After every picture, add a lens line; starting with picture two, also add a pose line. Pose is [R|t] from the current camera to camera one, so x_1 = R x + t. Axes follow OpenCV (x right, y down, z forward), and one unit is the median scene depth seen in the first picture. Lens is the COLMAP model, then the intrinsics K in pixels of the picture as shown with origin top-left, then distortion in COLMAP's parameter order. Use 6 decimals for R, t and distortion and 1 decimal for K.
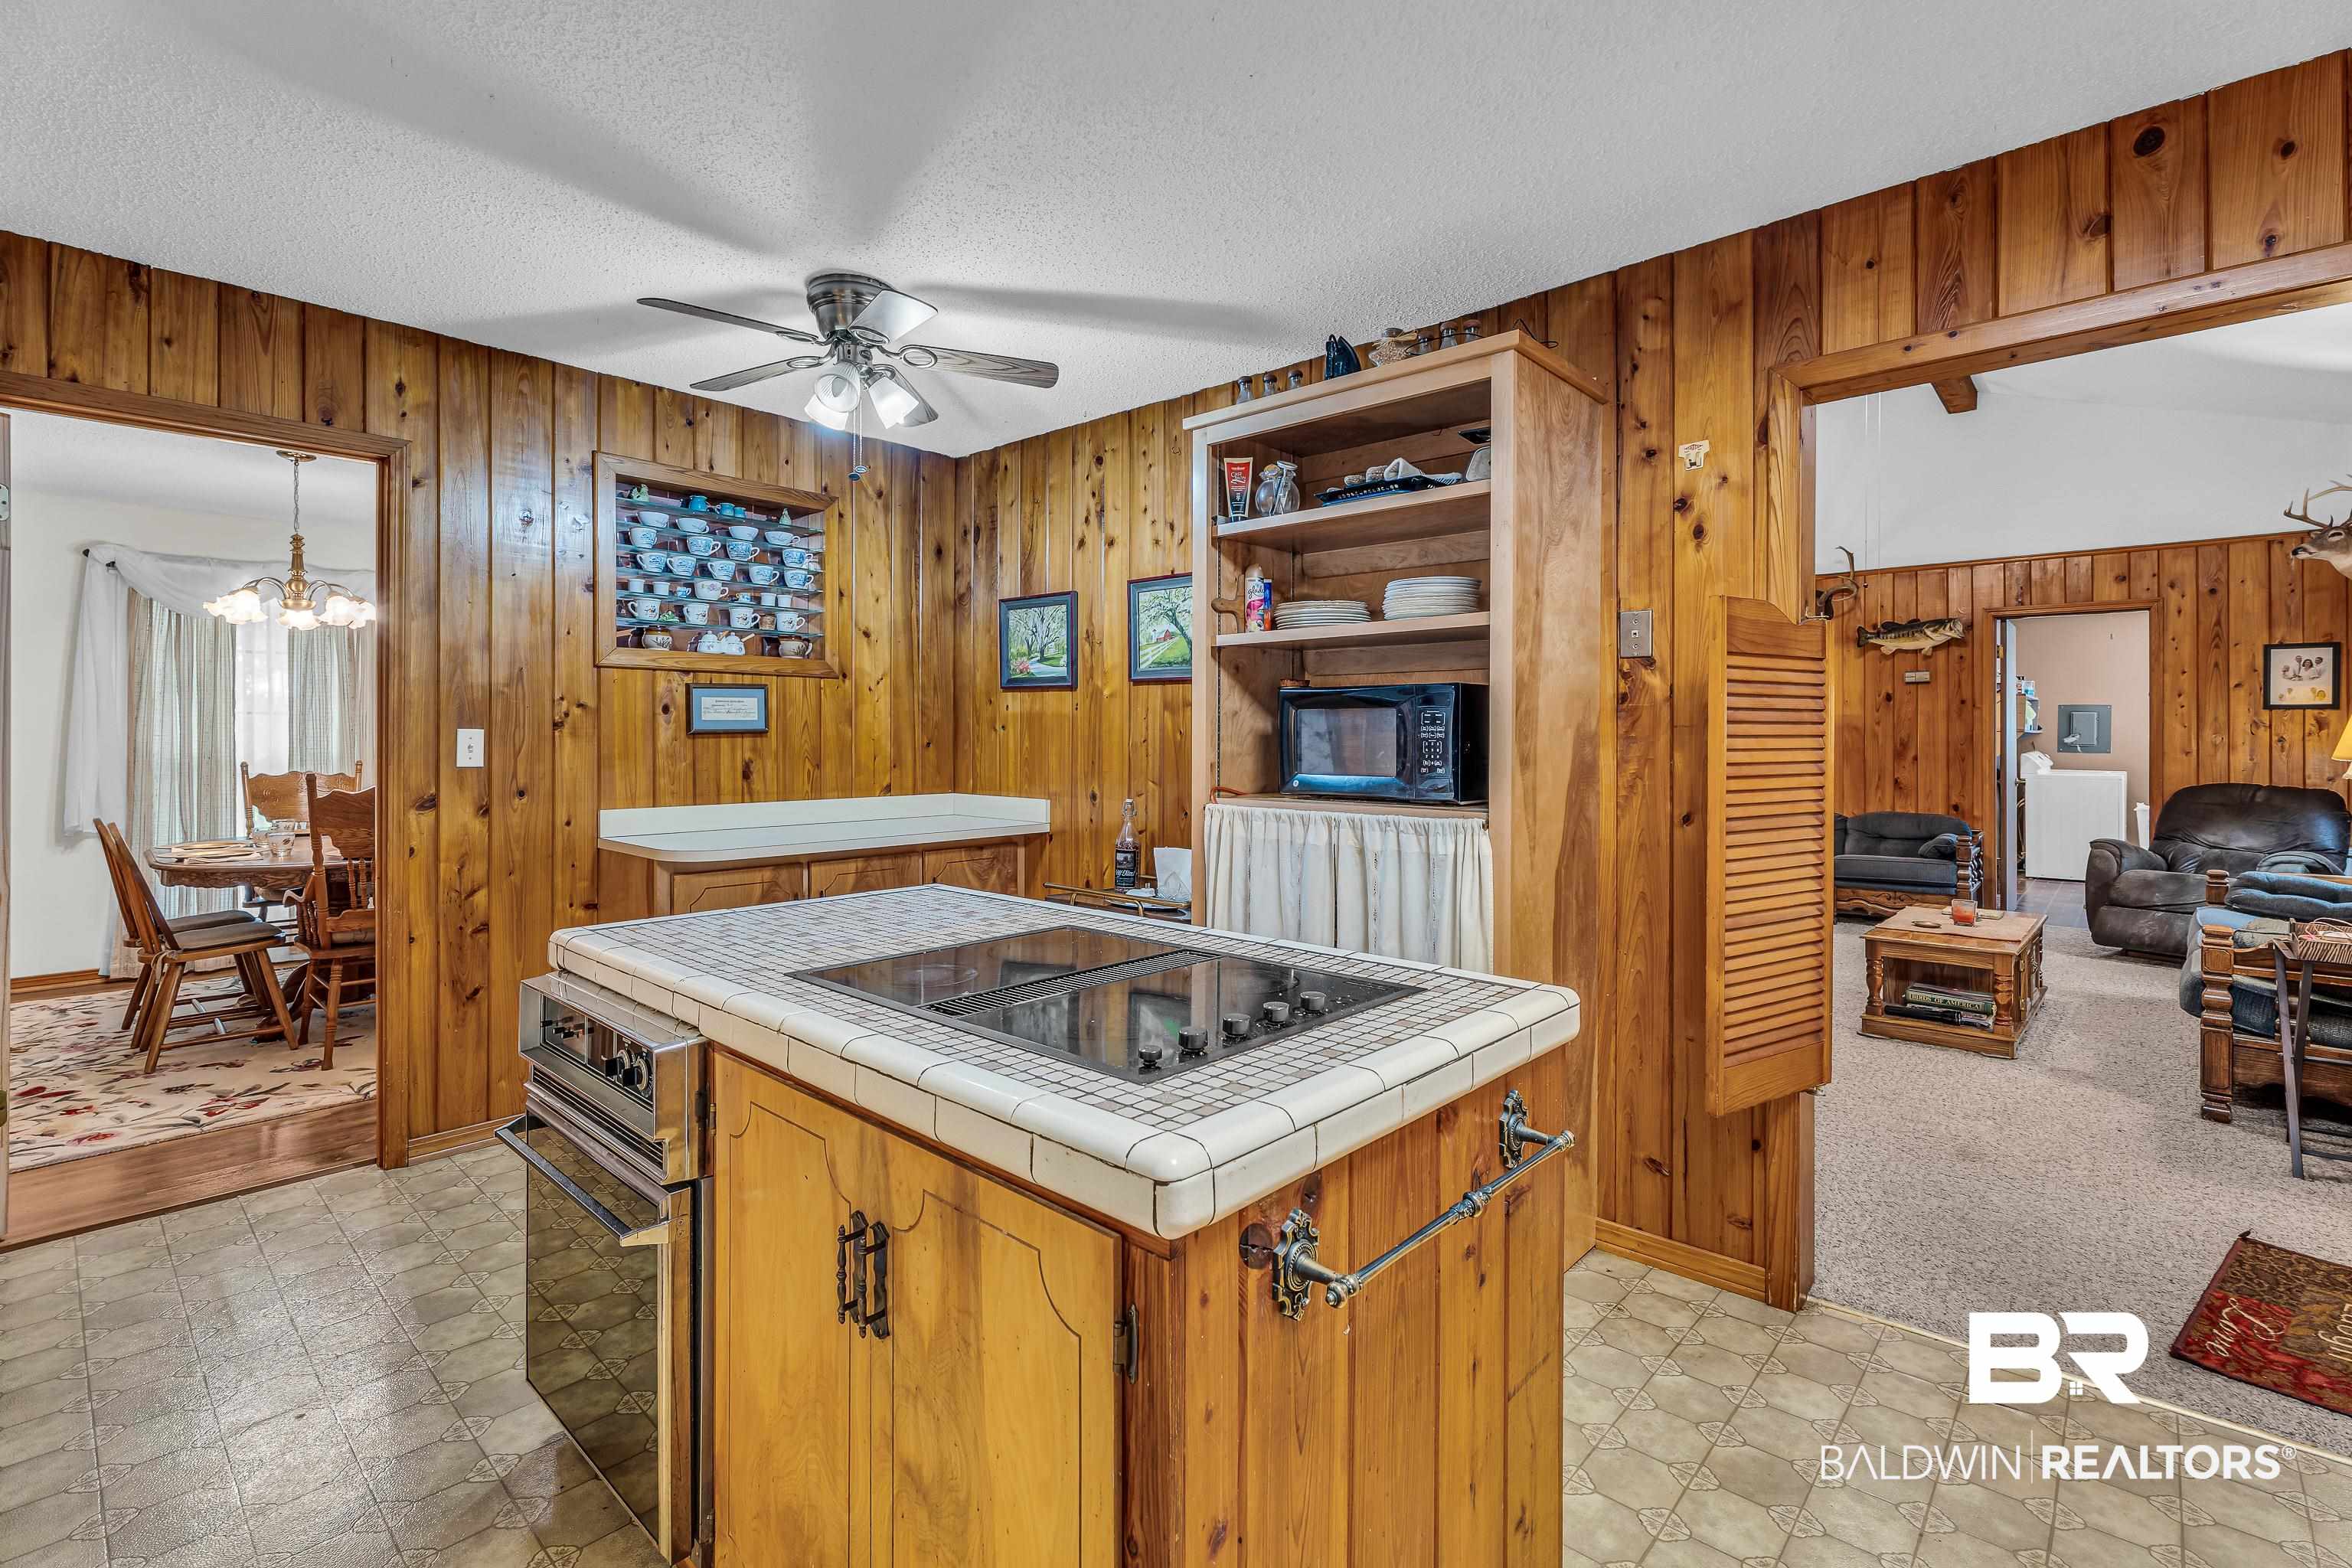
lens RADIAL K [[1056.4, 0, 1190.7], [0, 1056.4, 739.1], [0, 0, 1]] dist [0.019658, -0.008967]
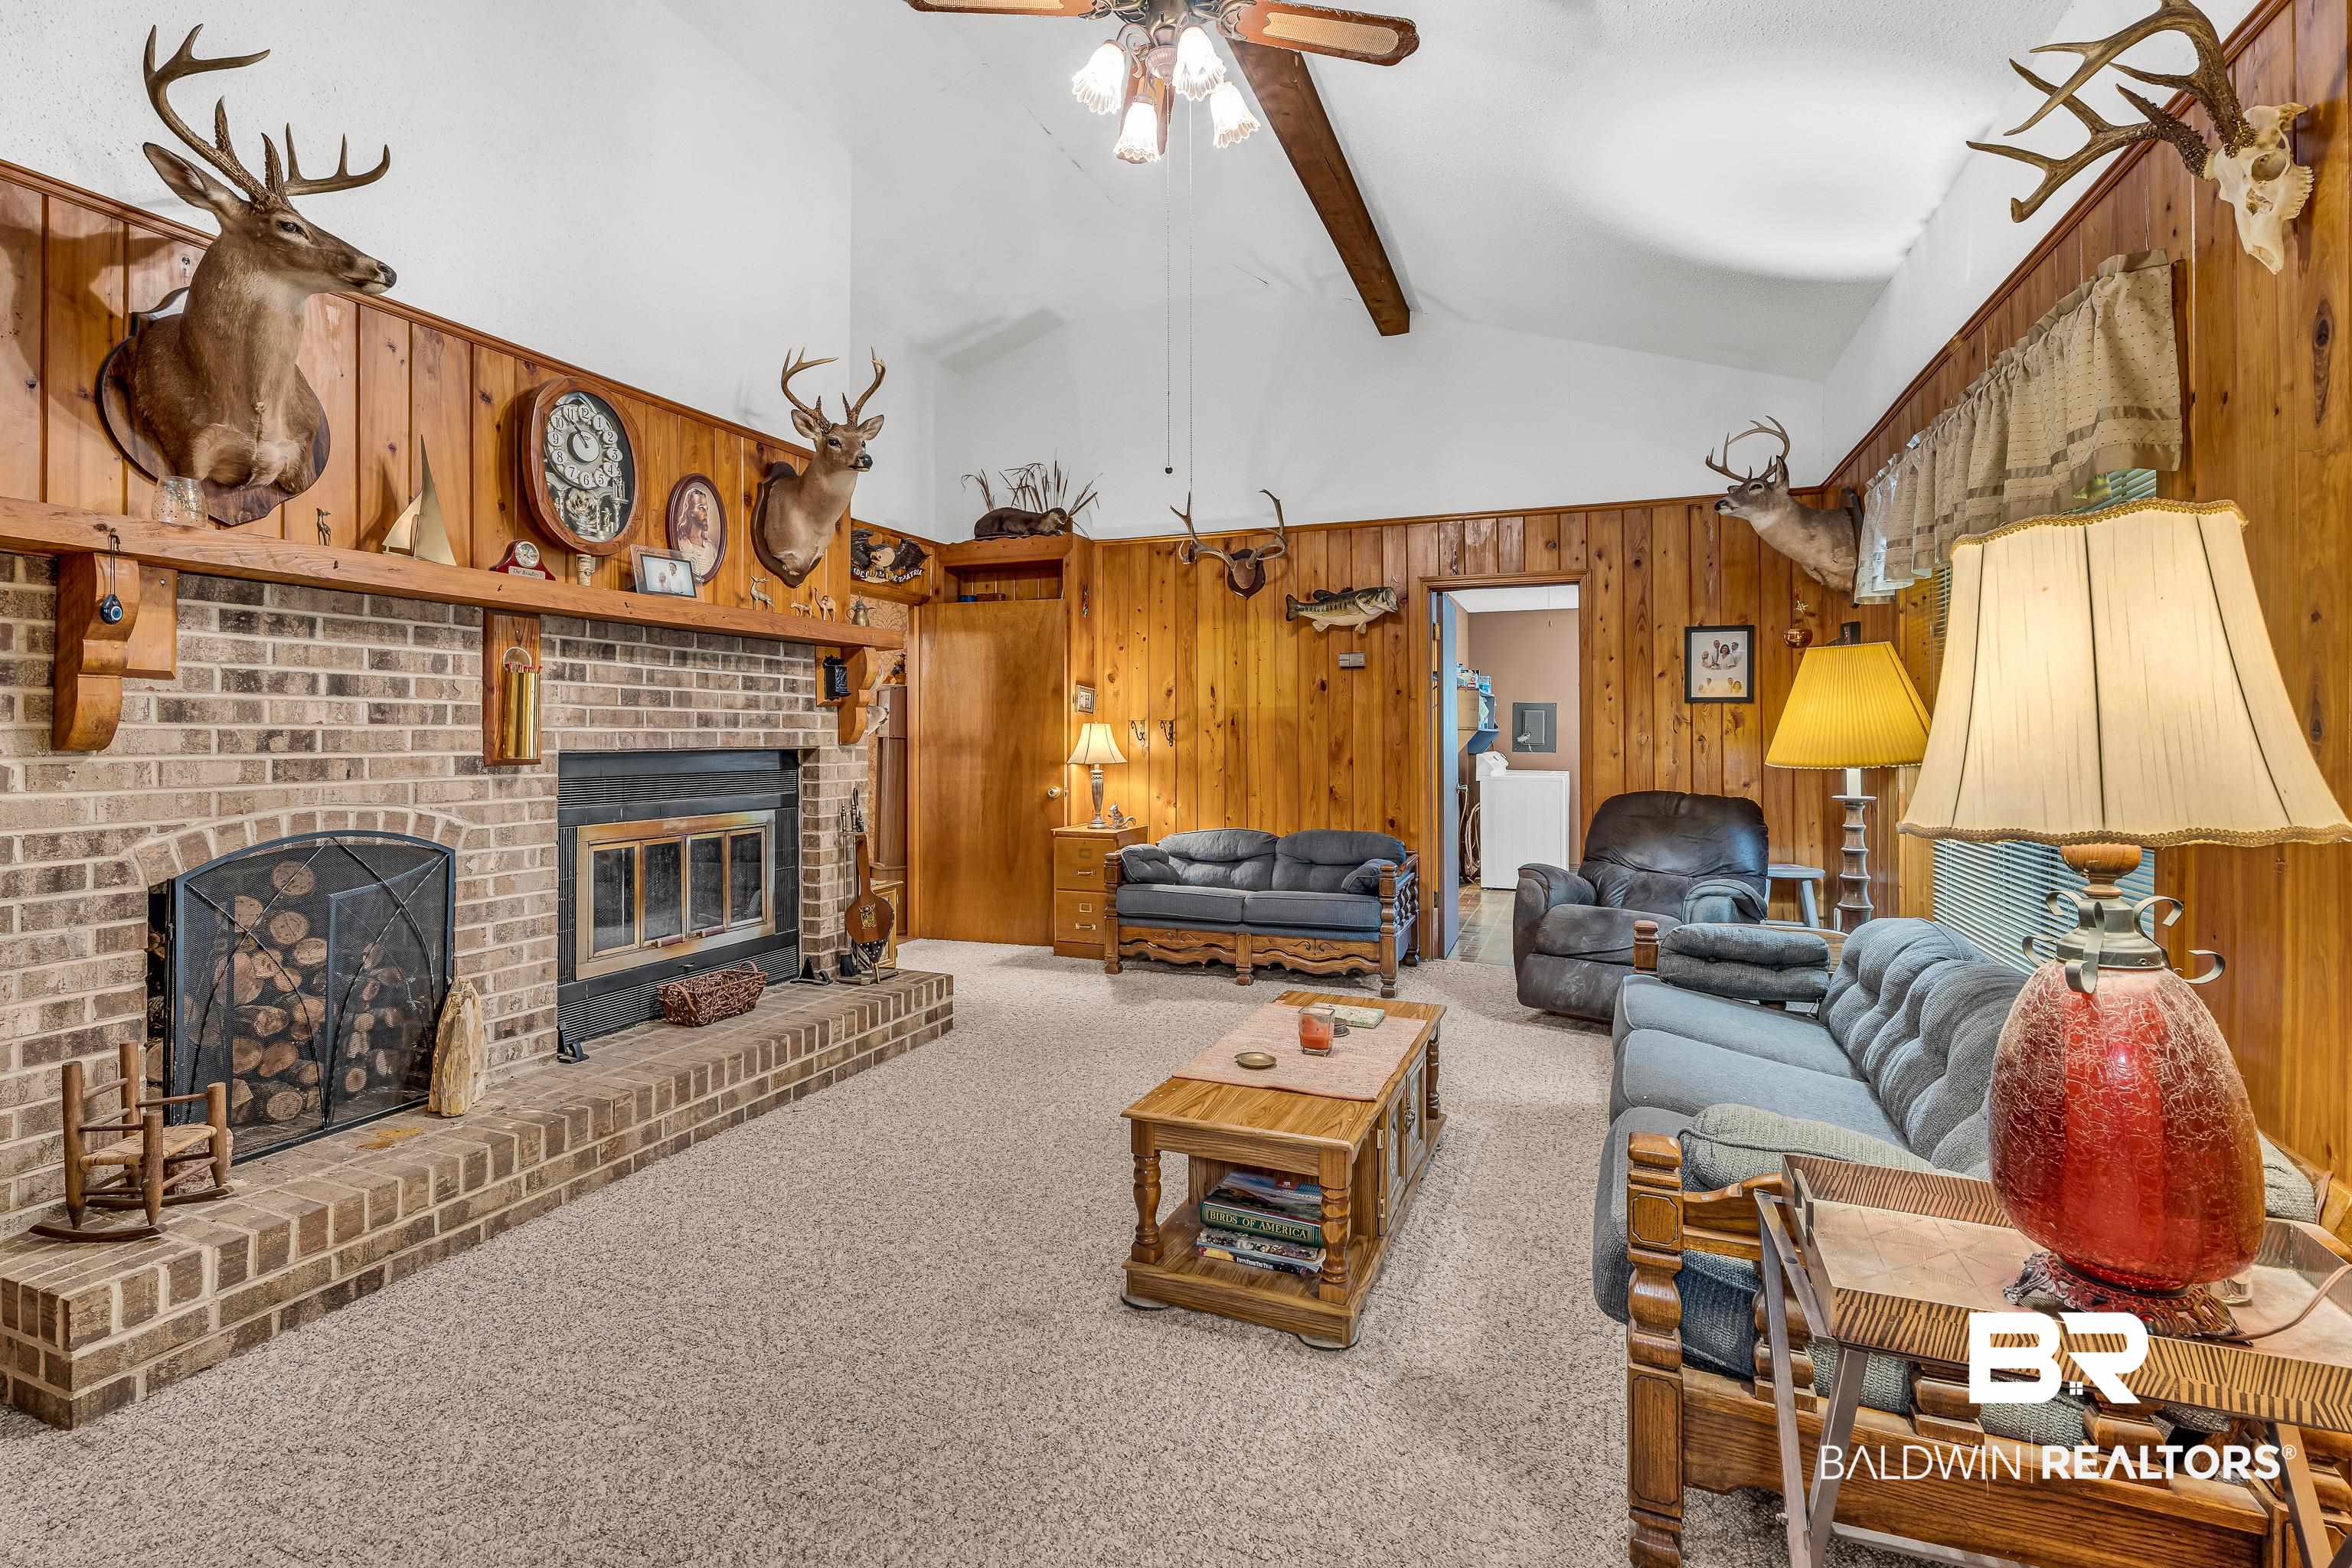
lens RADIAL K [[1064.6, 0, 1184.3], [0, 1064.6, 722.6], [0, 0, 1]] dist [0.002660, 0.000581]
pose [[0.935132, 0.004876, 0.354266, 0.313326], [0.000392, 0.999890, -0.014797, 0.000199], [-0.354299, 0.013976, 0.935028, 0.329392]]
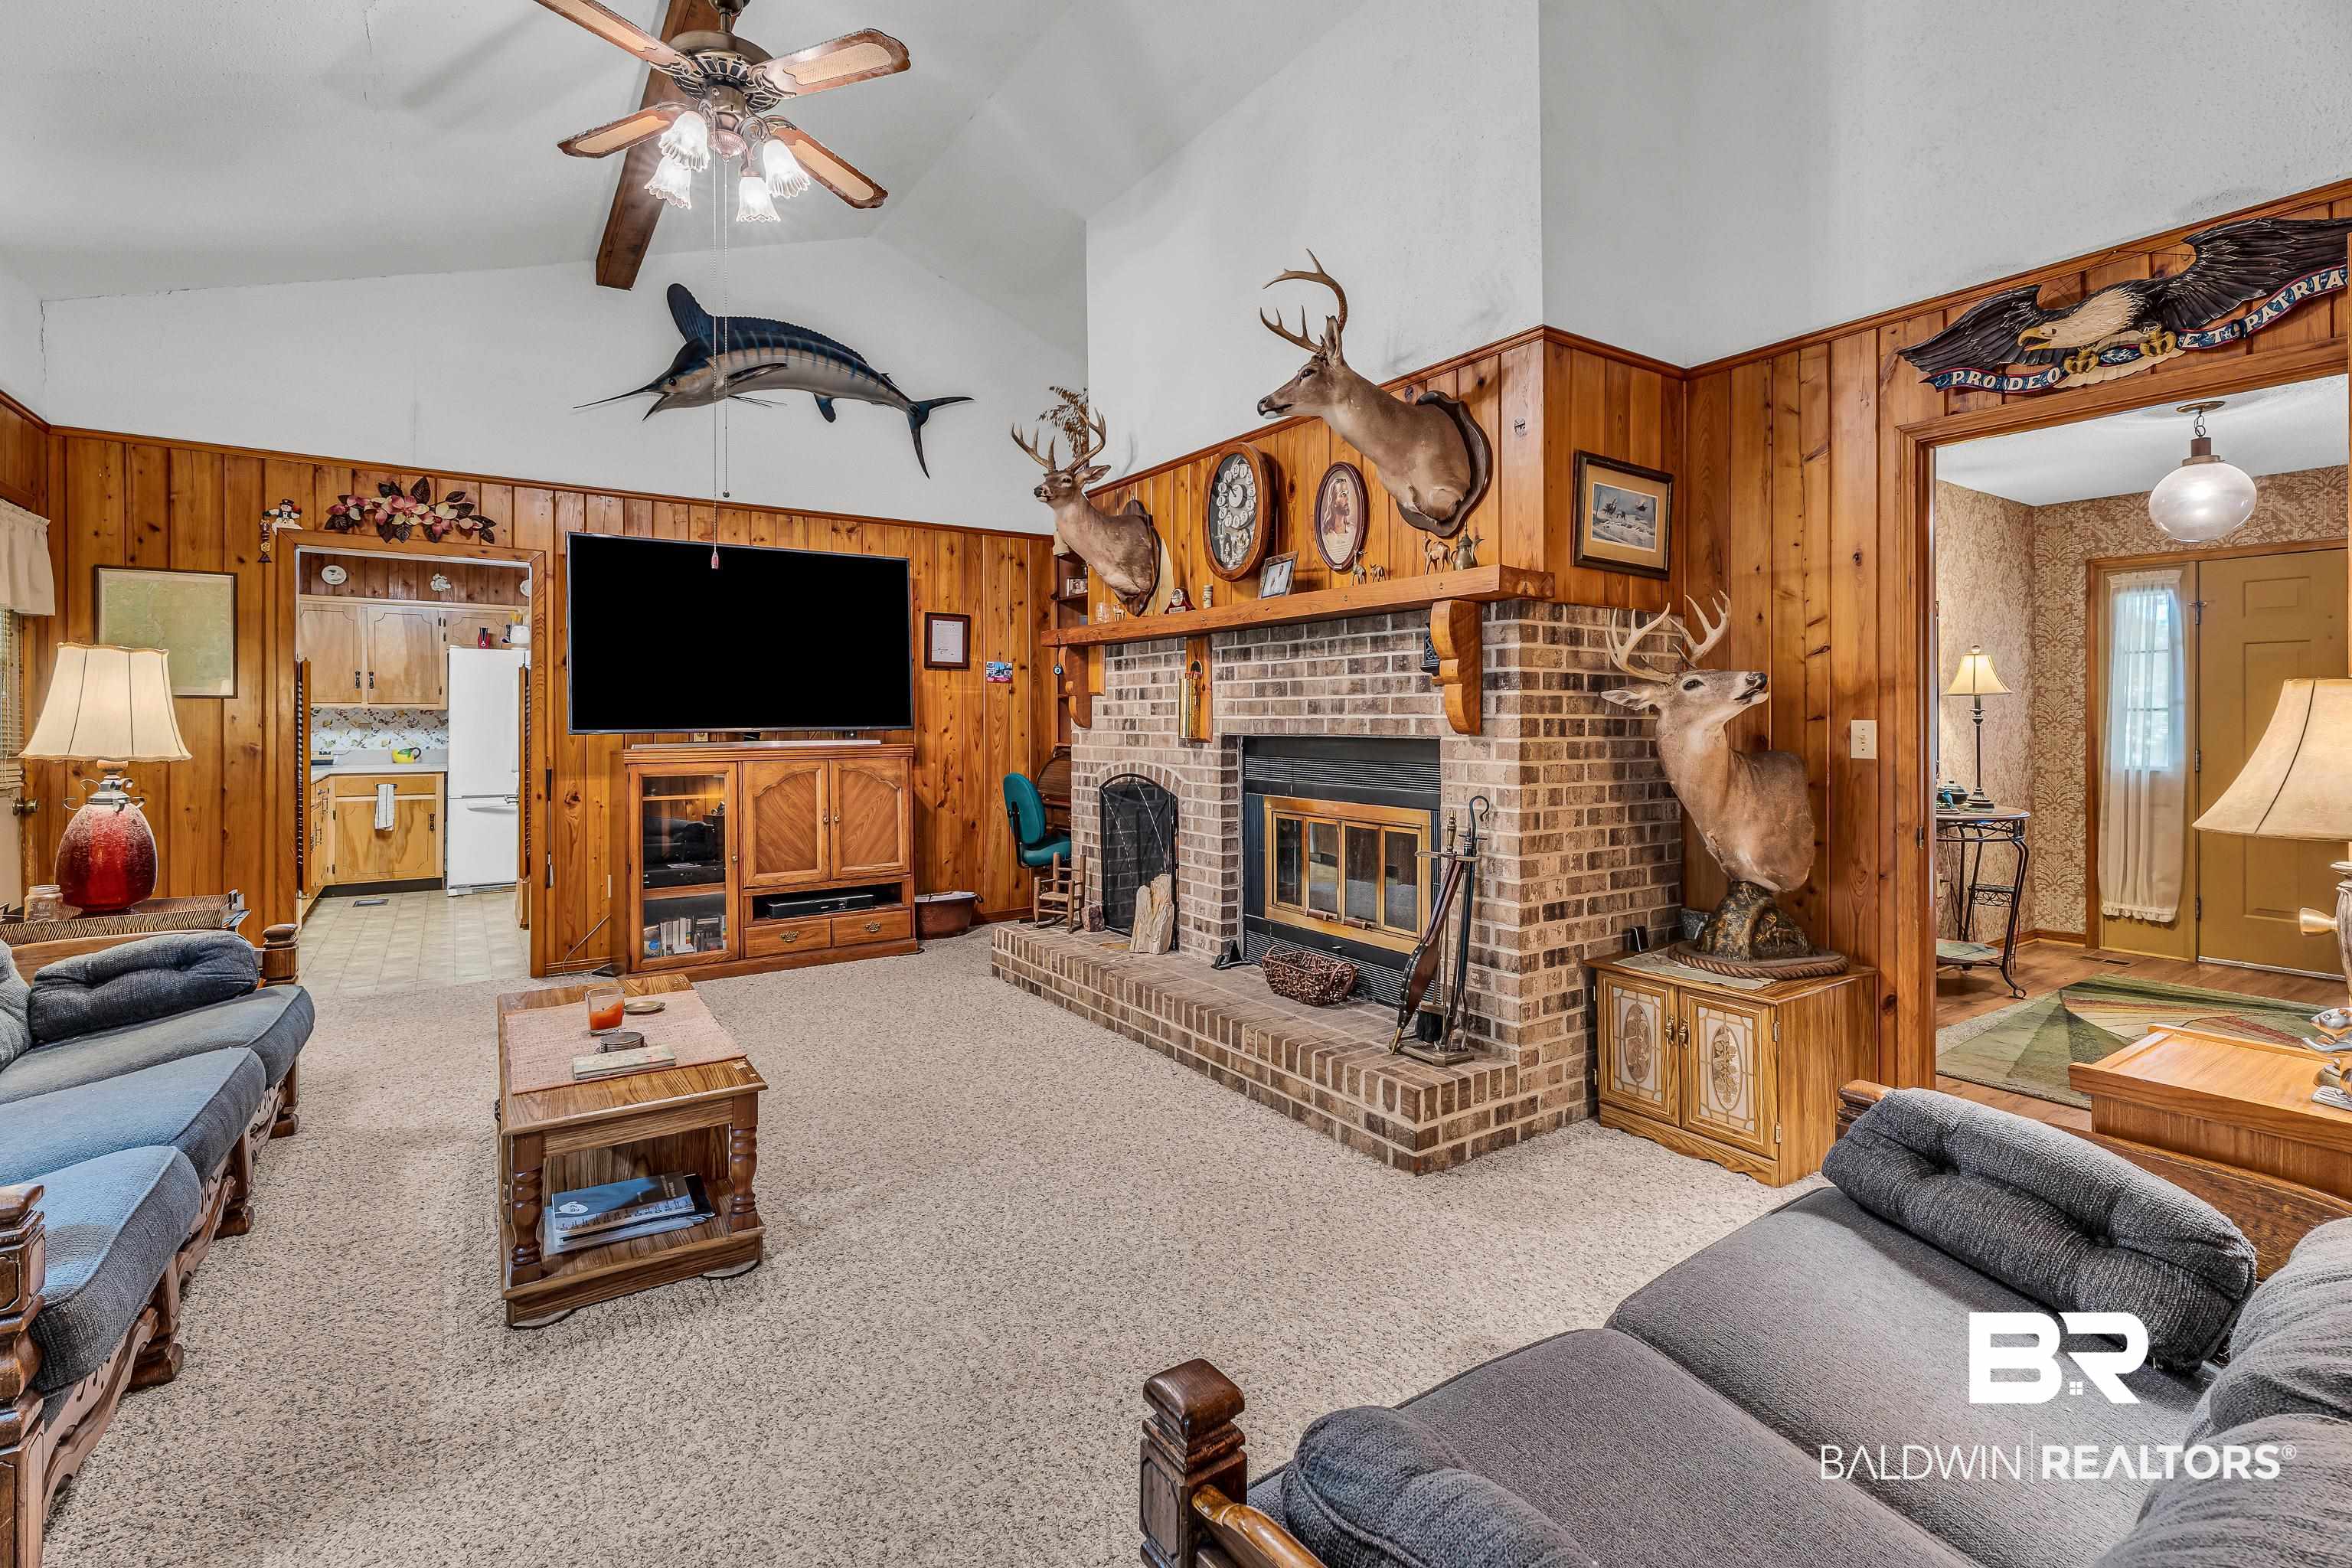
lens RADIAL K [[1064.6, 0, 1184.3], [0, 1064.6, 722.6], [0, 0, 1]] dist [0.002660, 0.000581]
pose [[-0.231572, 0.000609, -0.972818, 0.616552], [-0.005319, 0.999984, 0.001892, -0.000990], [0.972803, 0.005613, -0.231565, 0.711491]]
